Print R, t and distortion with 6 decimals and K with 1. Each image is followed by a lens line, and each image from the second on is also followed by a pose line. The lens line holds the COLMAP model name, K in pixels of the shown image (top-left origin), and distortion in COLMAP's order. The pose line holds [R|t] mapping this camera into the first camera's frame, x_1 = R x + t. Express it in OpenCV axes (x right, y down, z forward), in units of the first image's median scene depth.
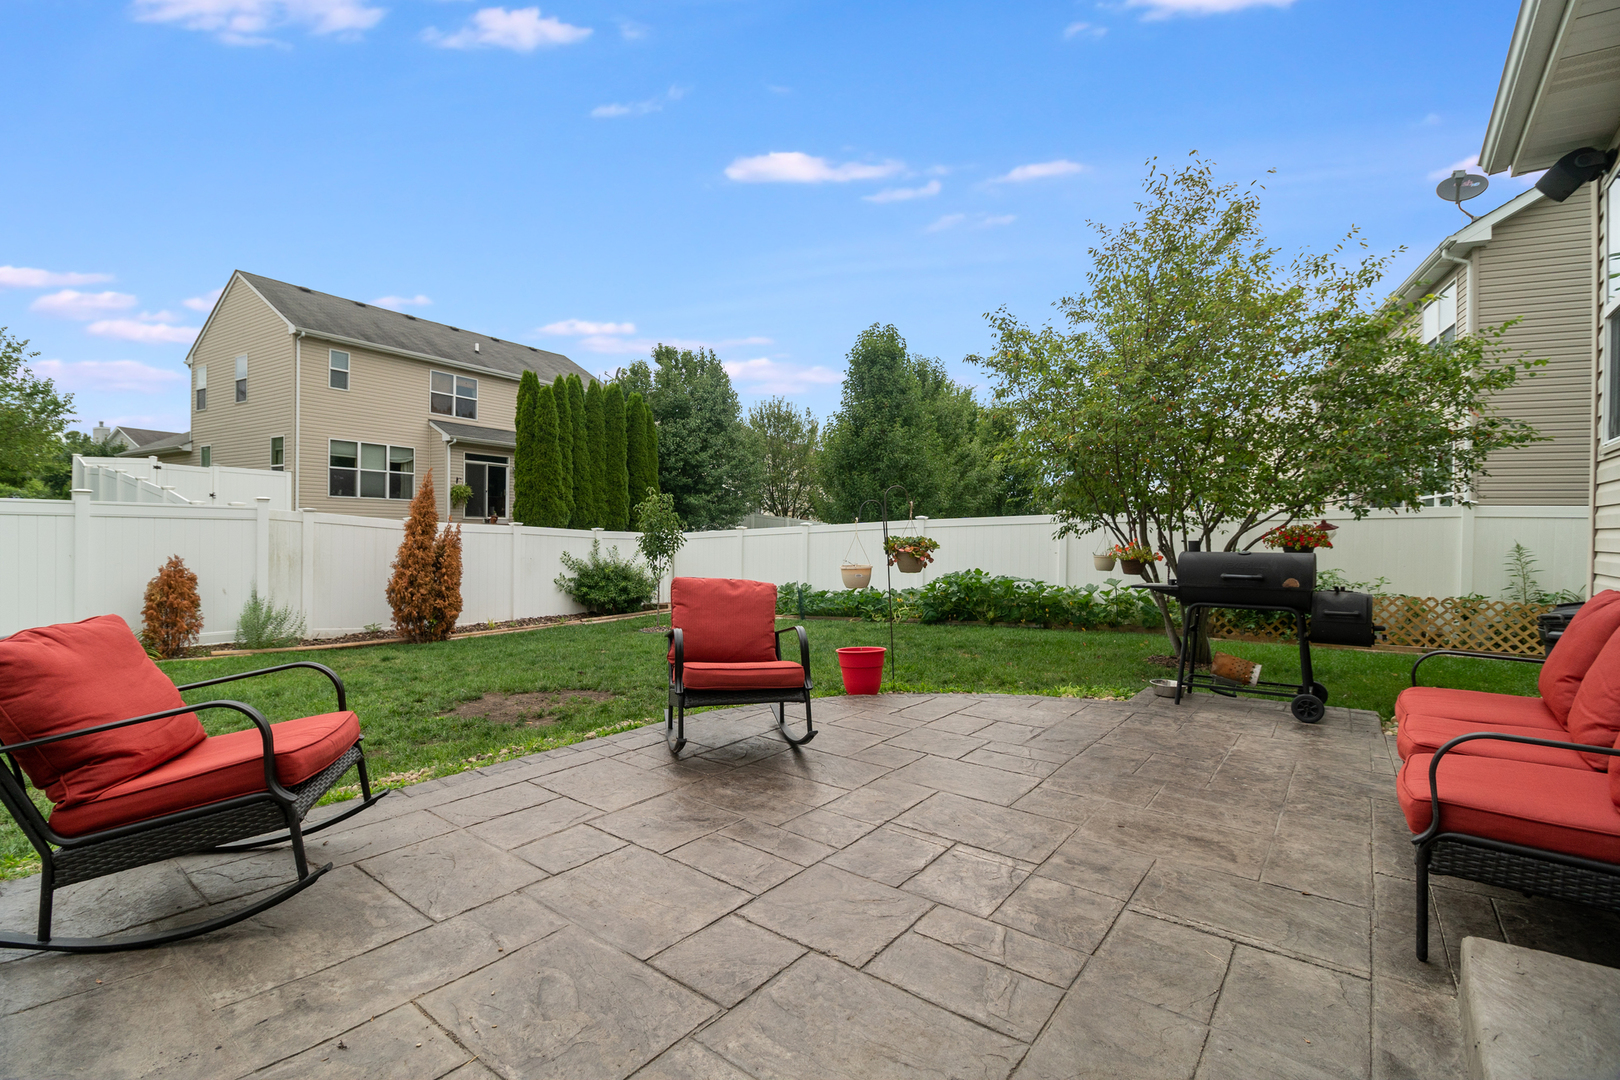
lens RADIAL K [[707.0, 0, 805.2], [0, 707.0, 533.3], [0, 0, 1]] dist [-0.010518, -0.001925]
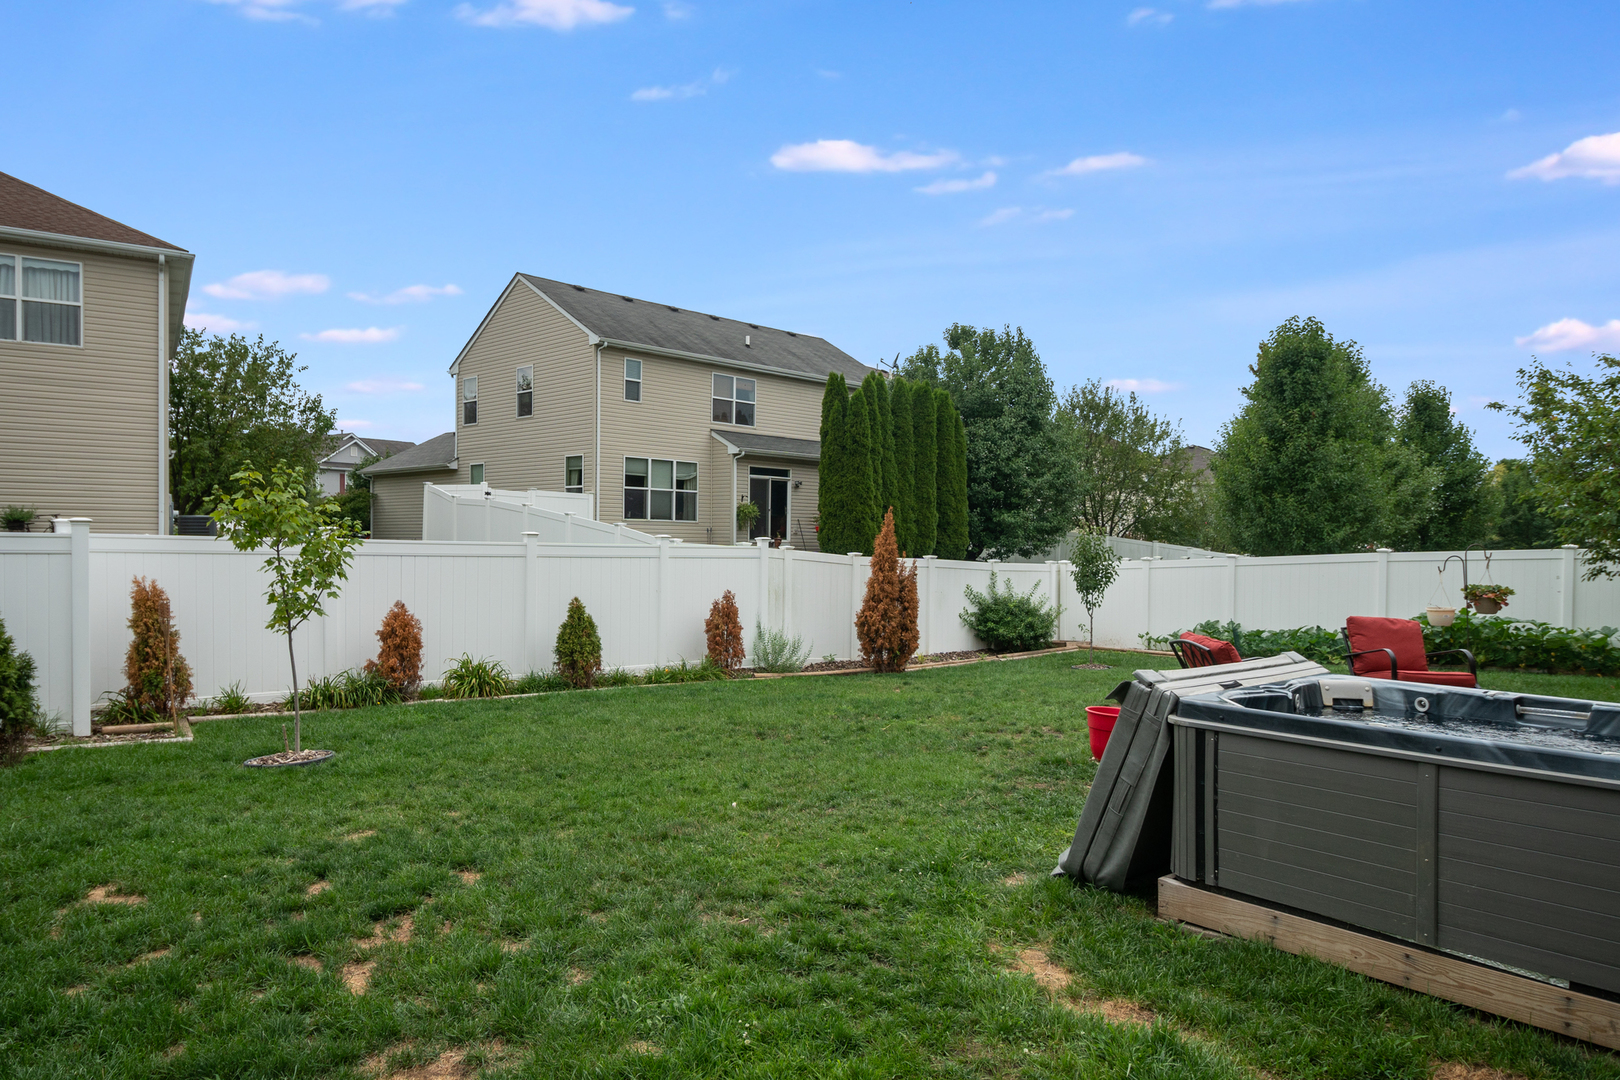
lens RADIAL K [[1032.0, 0, 809.4], [0, 1032.0, 556.2], [0, 0, 1]] dist [0.002148, -0.004096]
pose [[0.977660, 0.000326, -0.210193, -0.159321], [0.001535, 0.999961, 0.008693, -0.015936], [0.210188, -0.008821, 0.977621, -0.256724]]
